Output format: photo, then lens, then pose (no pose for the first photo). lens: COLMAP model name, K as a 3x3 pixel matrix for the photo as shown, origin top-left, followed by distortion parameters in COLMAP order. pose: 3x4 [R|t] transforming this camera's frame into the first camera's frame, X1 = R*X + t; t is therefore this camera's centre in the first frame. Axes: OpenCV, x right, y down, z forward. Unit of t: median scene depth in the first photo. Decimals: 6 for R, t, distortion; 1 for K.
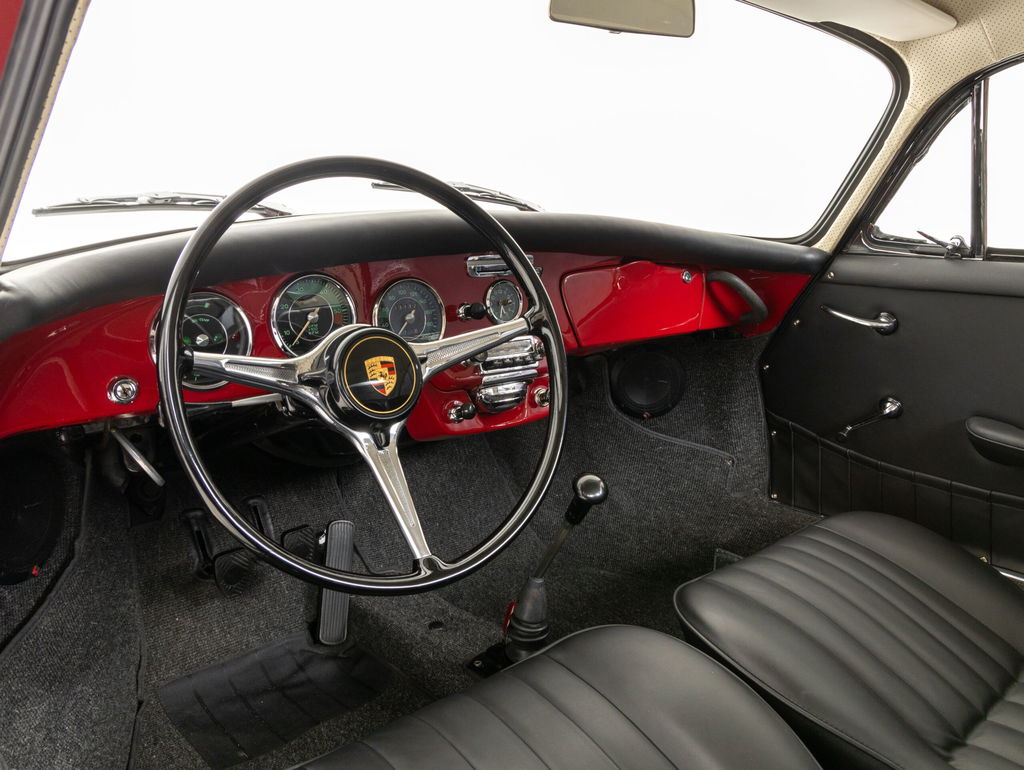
lens RADIAL K [[762.7, 0, 512.0], [0, 762.7, 385.0], [0, 0, 1]] dist [-0.004470, 0.000500]
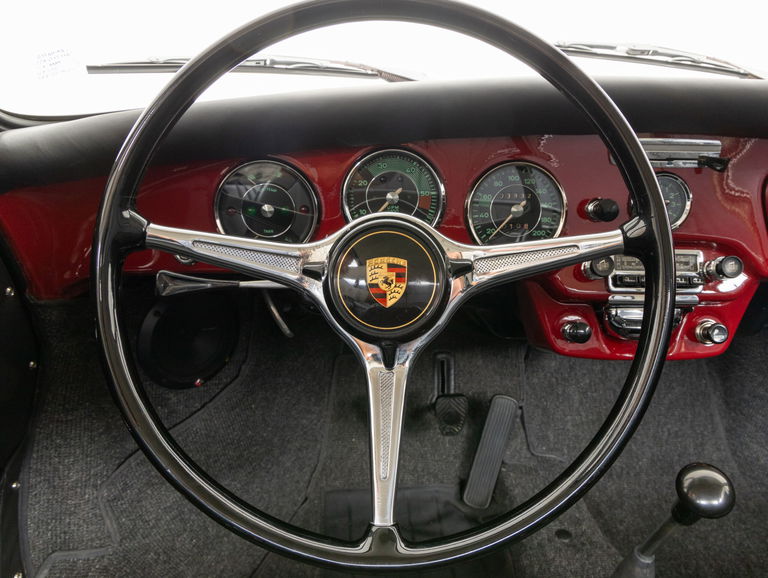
lens RADIAL K [[589.3, 0, 416.1], [0, 589.3, 290.9], [0, 0, 1]] dist [0.006443, 0.004373]
pose [[0.798603, 0.188498, -0.571579, 0.099453], [-0.142965, 0.981920, 0.124072, -0.040591], [0.584632, -0.017369, 0.811113, 0.258014]]
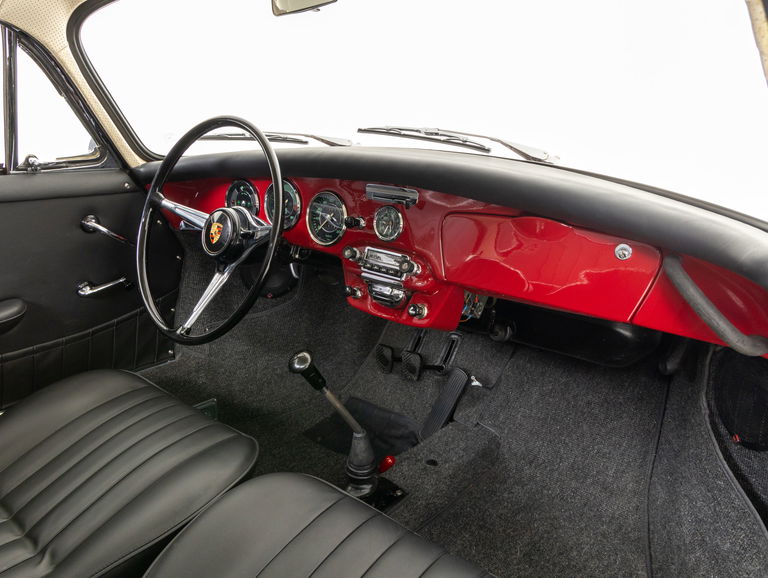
lens RADIAL K [[572.1, 0, 384.0], [0, 572.1, 289.0], [0, 0, 1]] dist [-0.004470, 0.000500]
pose [[0.201069, 0.280616, -0.938523, 0.623691], [-0.246419, 0.941770, 0.228793, -0.150512], [0.948076, 0.185267, 0.258510, 0.519129]]
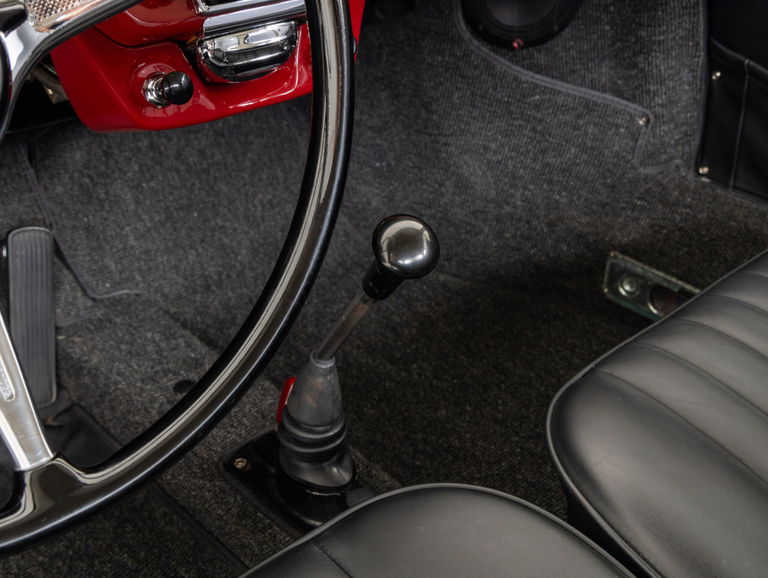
lens RADIAL K [[921.2, 0, 384.0], [0, 921.2, 289.0], [0, 0, 1]] dist [-0.009005, 0.020561]
pose [[0.999350, -0.011667, 0.034100, 0.039936], [-0.000959, 0.937212, 0.348759, -0.037125], [-0.036028, -0.348565, 0.936592, 0.234654]]
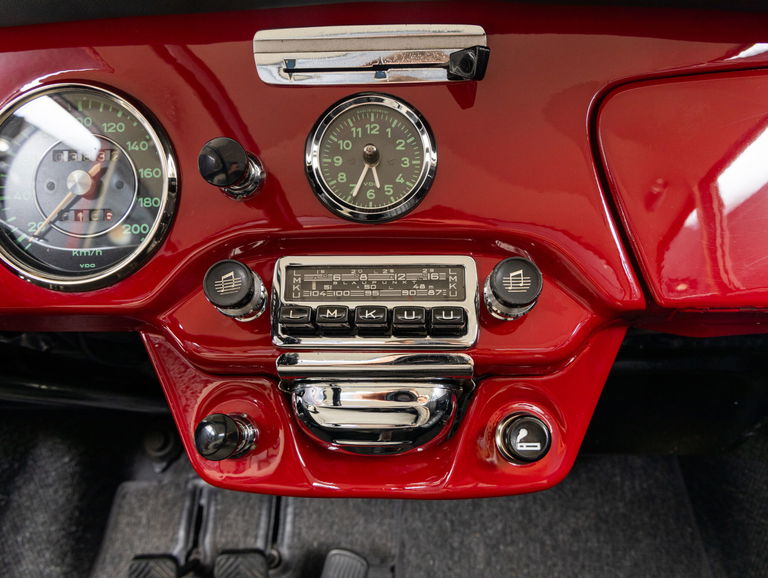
lens RADIAL K [[650.9, 0, 384.0], [0, 650.9, 289.0], [0, 0, 1]] dist [0.010202, 0.018490]
pose [[0.746908, 0.067870, -0.661454, 0.137755], [-0.127092, 0.991009, -0.041827, -0.022657], [0.652668, 0.115306, 0.748818, 0.527503]]
